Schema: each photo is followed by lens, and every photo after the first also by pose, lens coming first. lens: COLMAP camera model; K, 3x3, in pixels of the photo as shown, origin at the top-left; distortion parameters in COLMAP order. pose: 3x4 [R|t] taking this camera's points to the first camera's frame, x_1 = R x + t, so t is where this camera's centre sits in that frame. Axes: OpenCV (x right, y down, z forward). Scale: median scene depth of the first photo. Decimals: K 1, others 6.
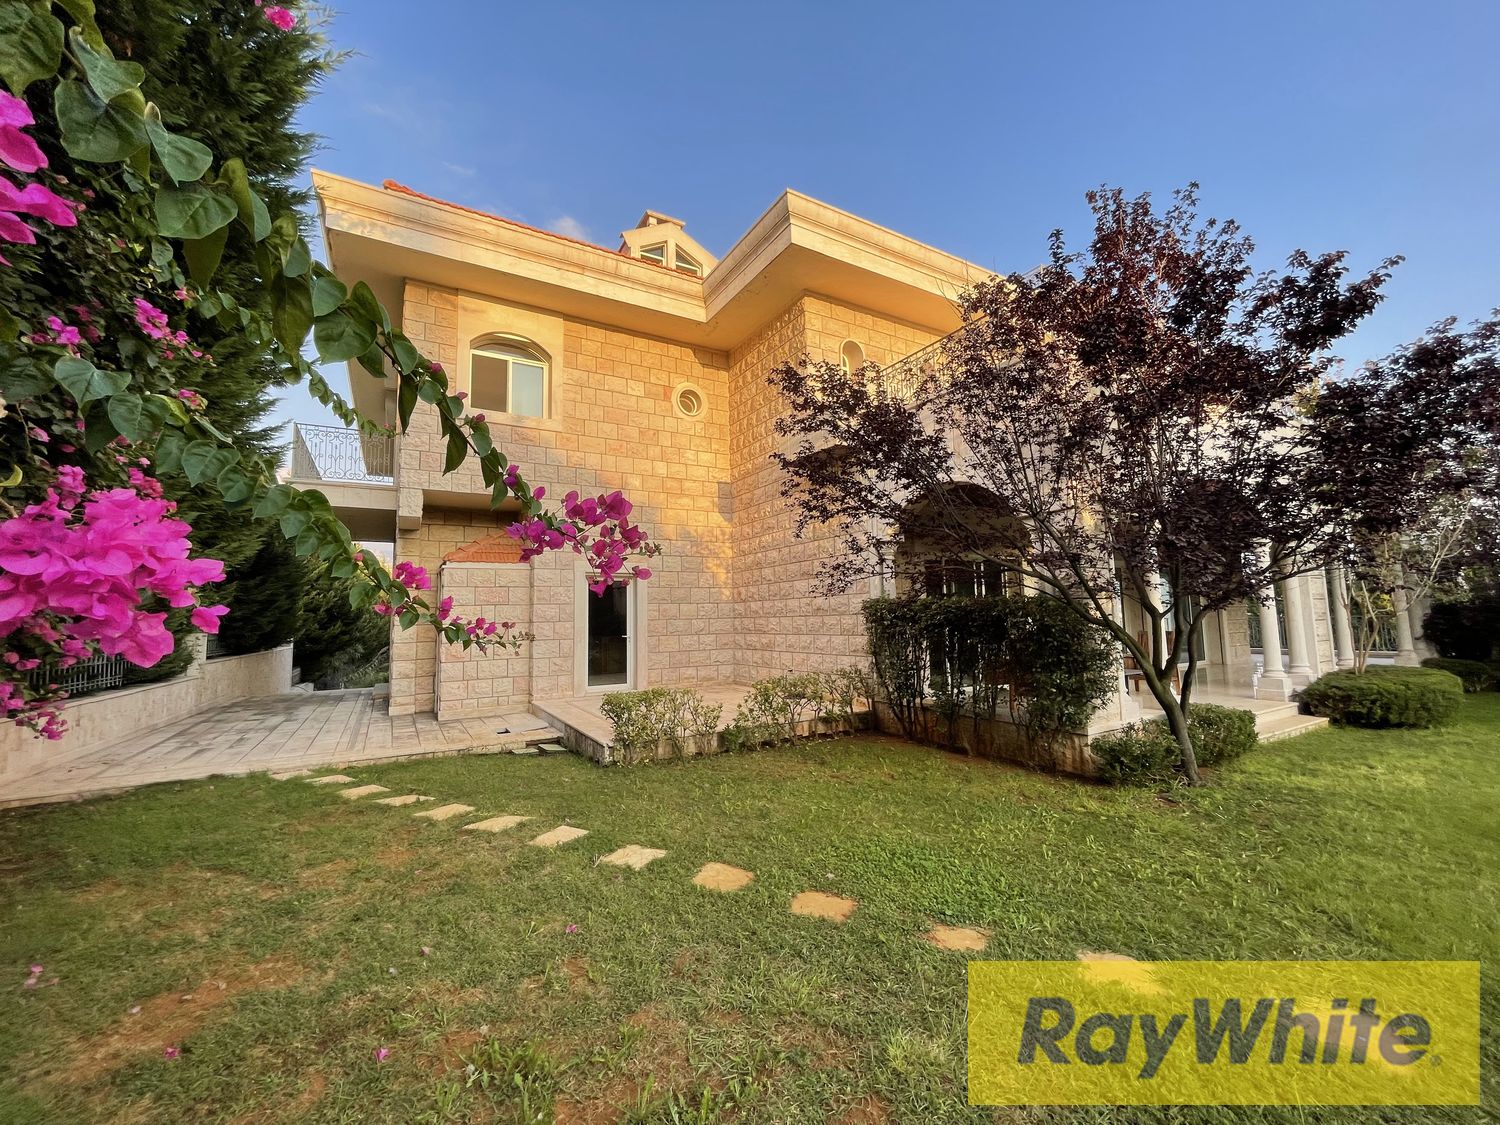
lens RADIAL K [[609.4, 0, 750.0], [0, 609.4, 562.5], [0, 0, 1]] dist [0.001734, 0.000156]
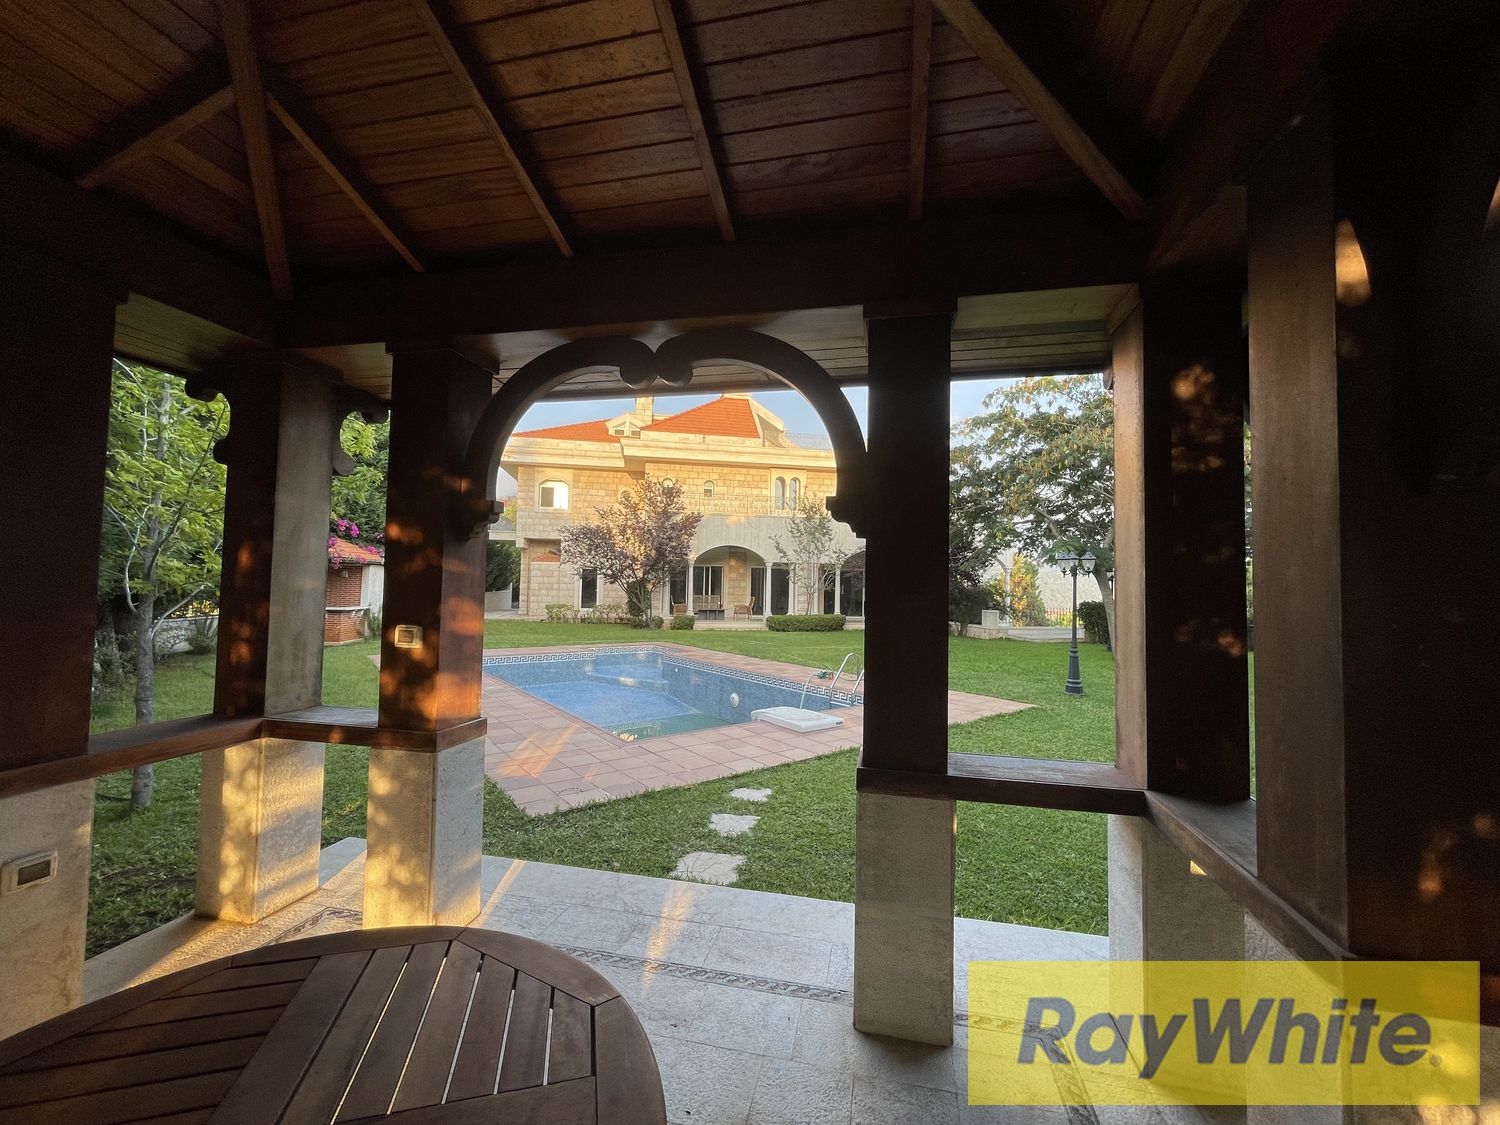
lens RADIAL K [[608.2, 0, 735.6], [0, 608.2, 565.5], [0, 0, 1]] dist [0.000699, -0.000159]
pose [[0.935317, 0.034838, -0.352092, 1.214719], [-0.017903, 0.998526, 0.051241, -0.123977], [0.353358, -0.041623, 0.934562, -1.154412]]
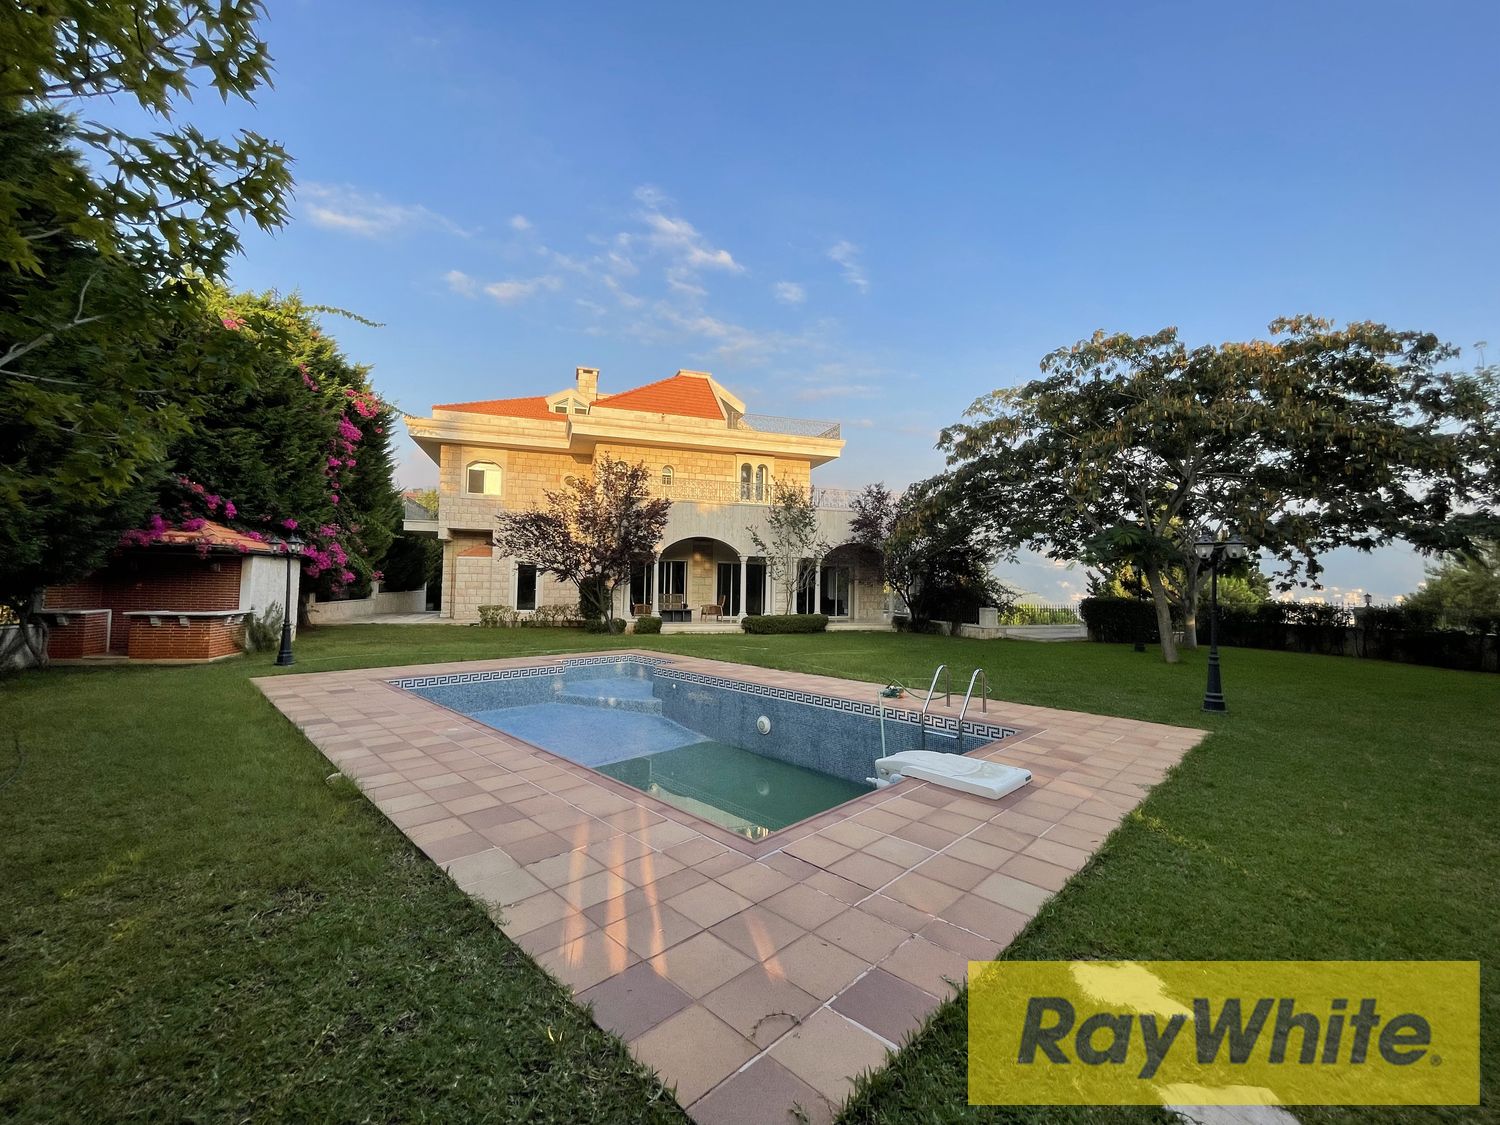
lens RADIAL K [[608.2, 0, 735.6], [0, 608.2, 565.5], [0, 0, 1]] dist [0.000699, -0.000159]
pose [[0.973754, 0.035732, -0.224782, 0.993851], [-0.025444, 0.998499, 0.048498, -0.093150], [0.226178, -0.041506, 0.973201, -0.986090]]
